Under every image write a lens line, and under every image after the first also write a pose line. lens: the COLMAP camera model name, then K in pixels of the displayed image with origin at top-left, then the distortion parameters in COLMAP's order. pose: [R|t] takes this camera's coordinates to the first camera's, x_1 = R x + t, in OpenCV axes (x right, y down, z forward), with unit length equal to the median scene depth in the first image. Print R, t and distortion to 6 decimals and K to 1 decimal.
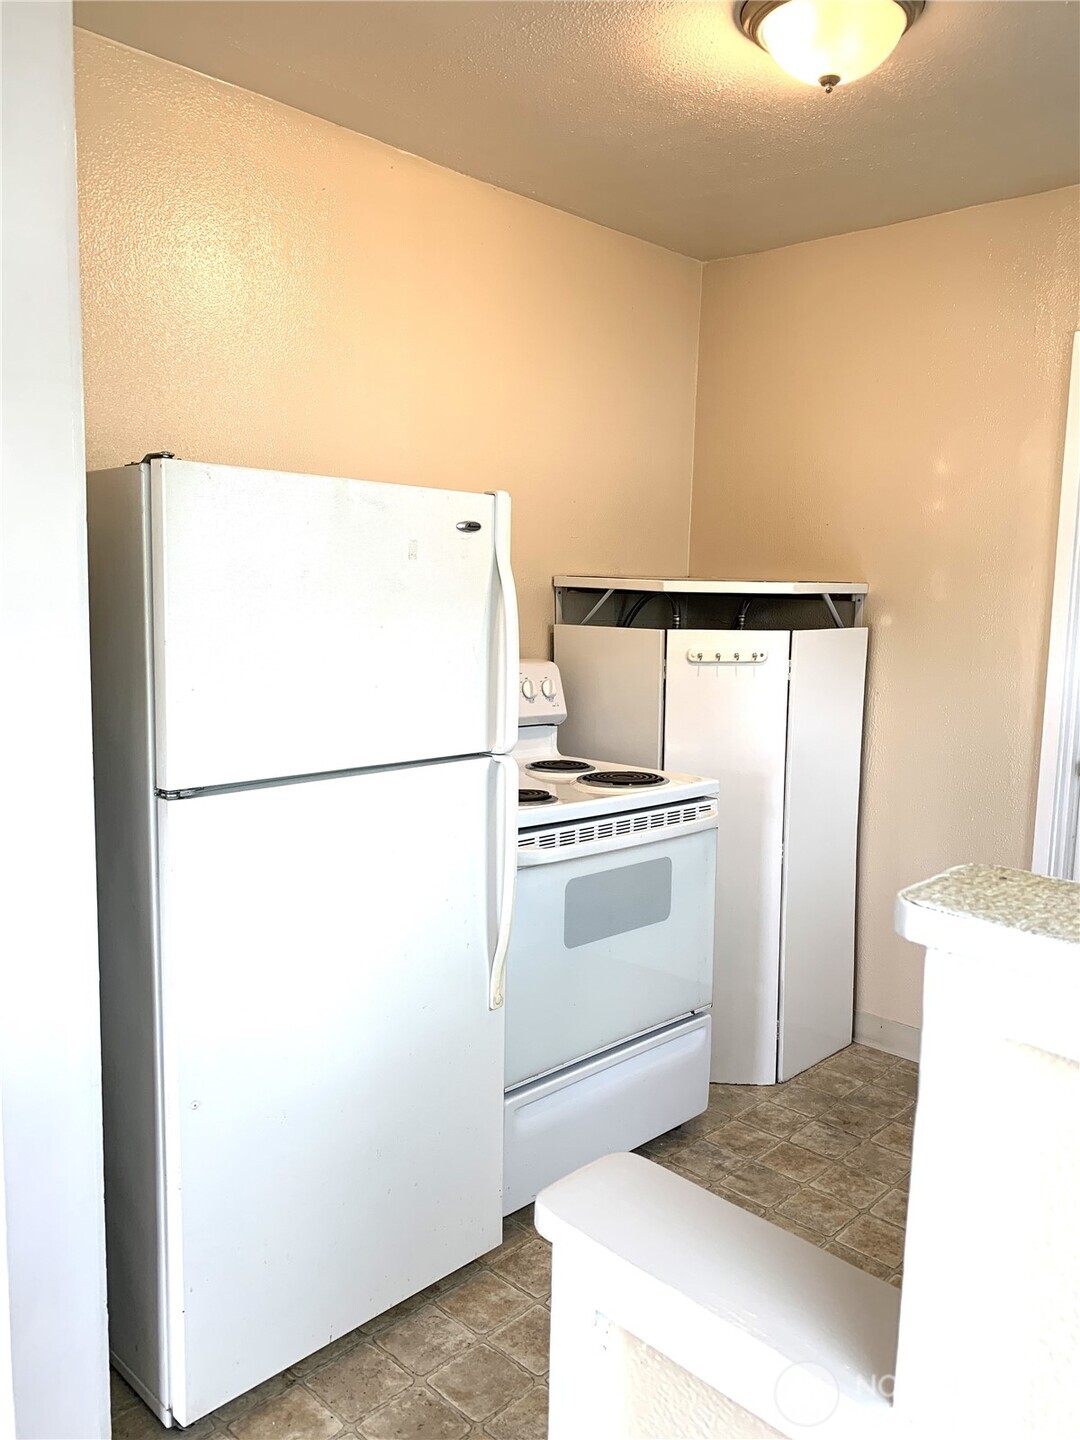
lens RADIAL K [[1098.4, 0, 540.0], [0, 1098.4, 720.0], [0, 0, 1]] dist [0.041692, -0.000203]
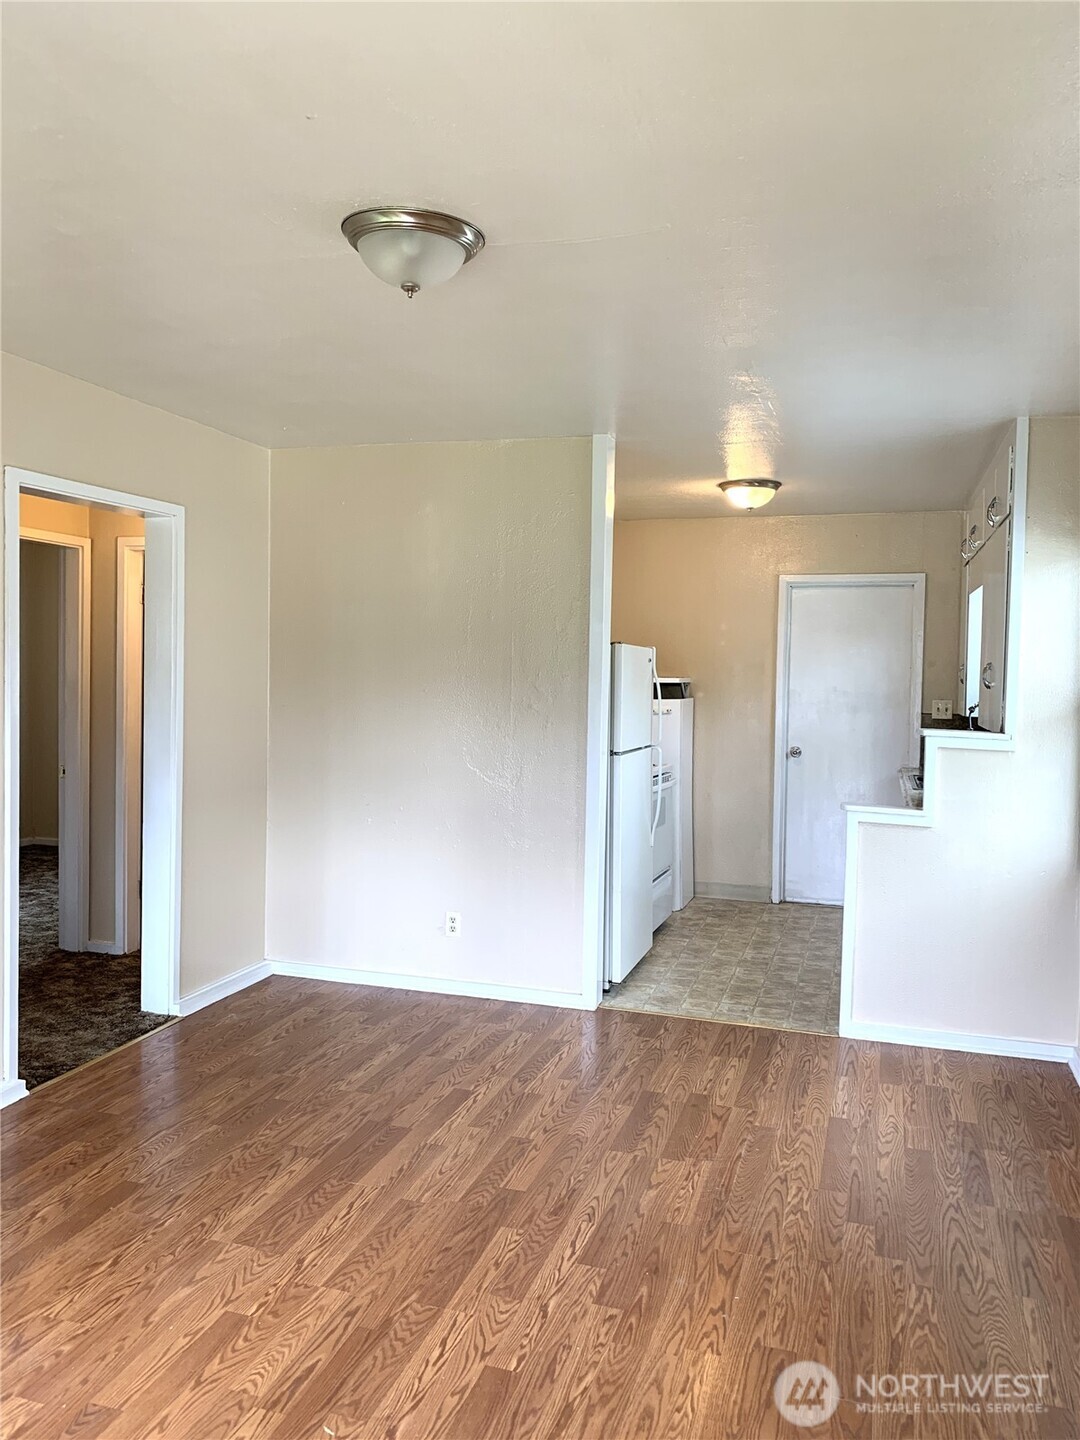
lens RADIAL K [[1102.9, 0, 554.5], [0, 1102.9, 689.0], [0, 0, 1]] dist [-0.009589, -0.009135]
pose [[0.884019, -0.001297, 0.467449, -1.183699], [0.047469, 0.995076, -0.087010, 0.091468], [-0.465035, 0.099108, 0.879727, -0.956649]]
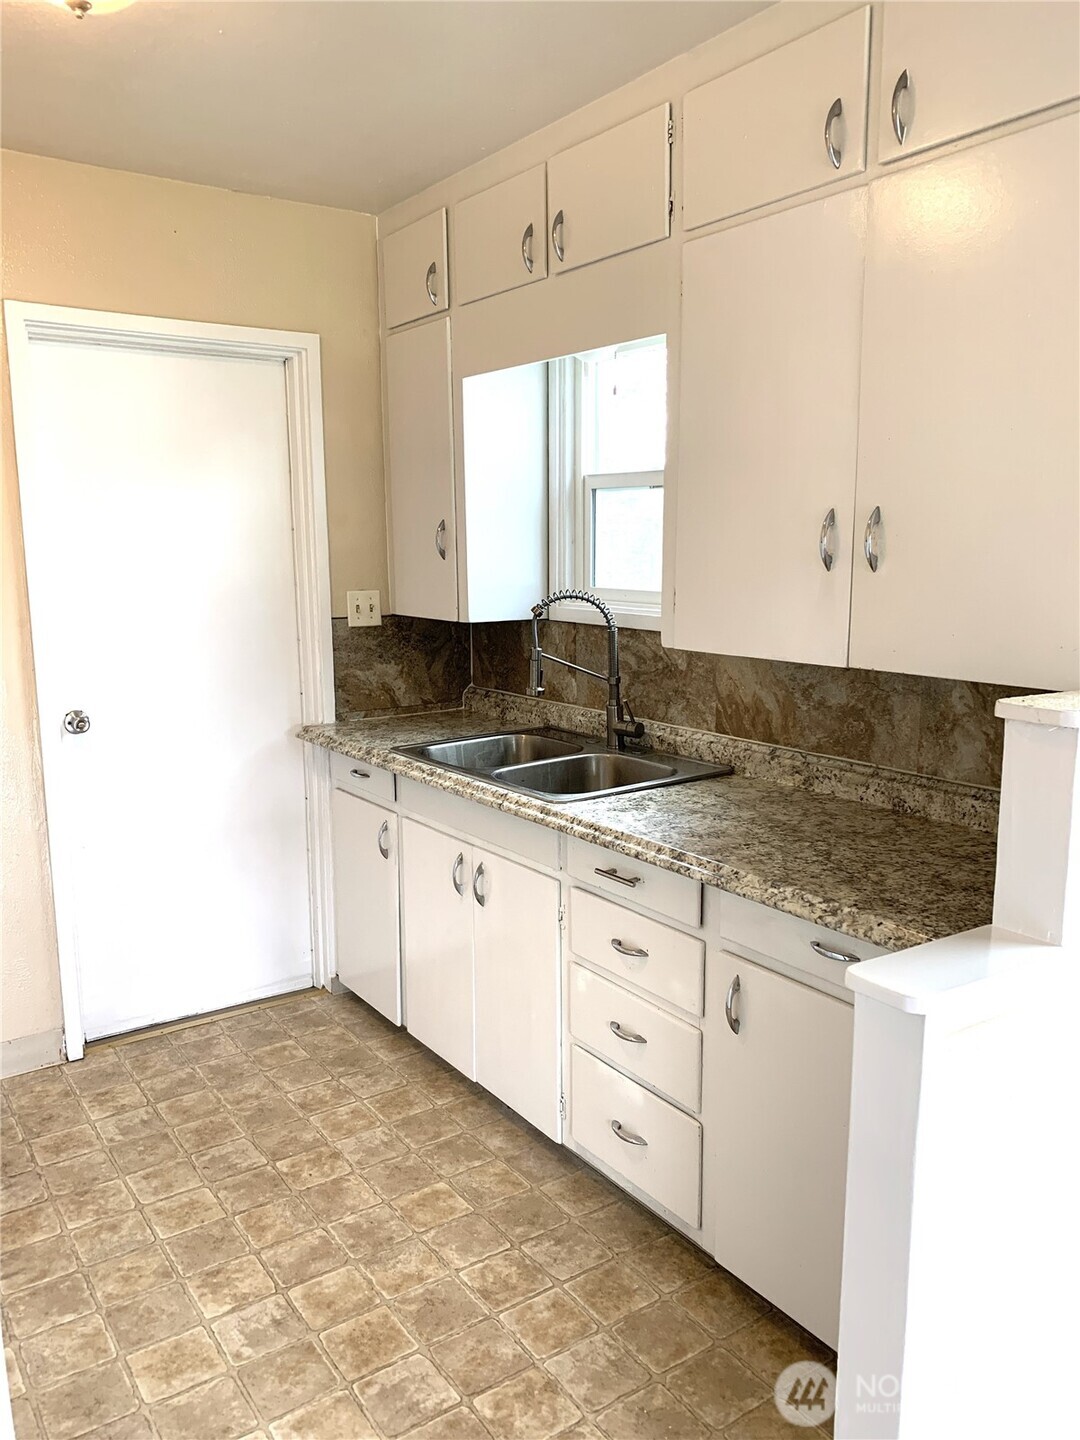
lens RADIAL K [[1118.5, 0, 537.9], [0, 1118.5, 733.9], [0, 0, 1]] dist [0.032555, -0.011396]
pose [[0.199148, -0.185946, 0.962166, -0.494924], [0.134465, 0.977731, 0.161123, -0.075848], [-0.970700, 0.097291, 0.219717, 0.380354]]
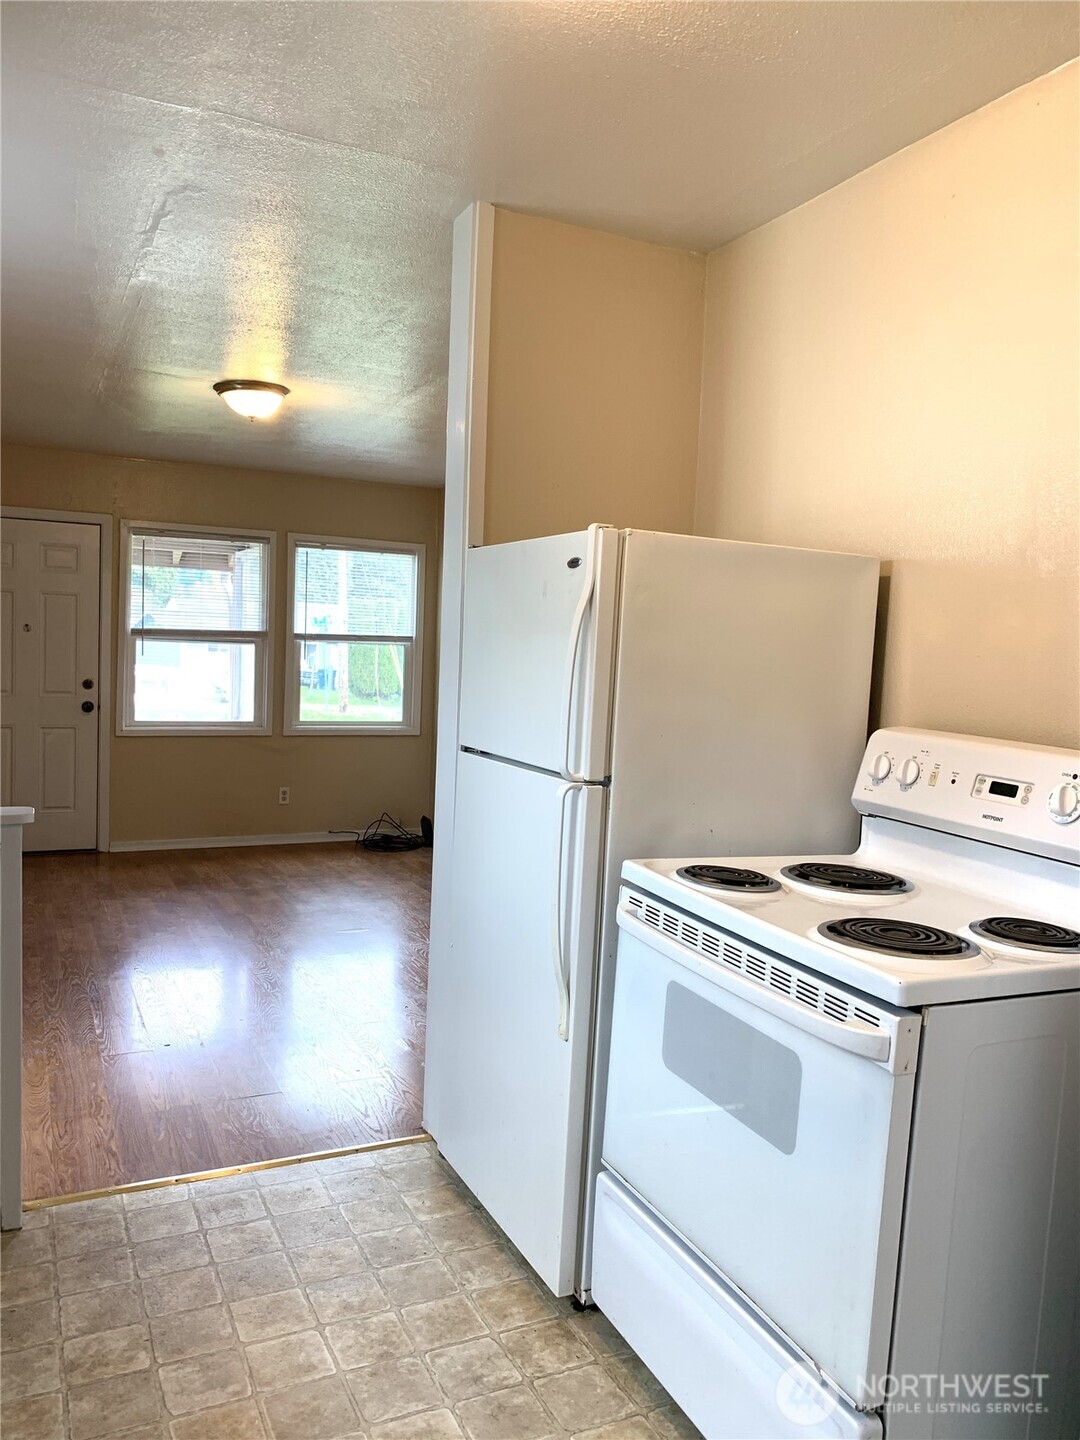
lens RADIAL K [[1098.5, 0, 552.2], [0, 1098.5, 723.3], [0, 0, 1]] dist [0.003119, -0.003956]
pose [[-0.333773, 0.027921, -0.942240, 0.739830], [-0.160893, 0.983207, 0.086129, -0.086885], [0.928821, 0.180348, -0.323675, 1.053356]]
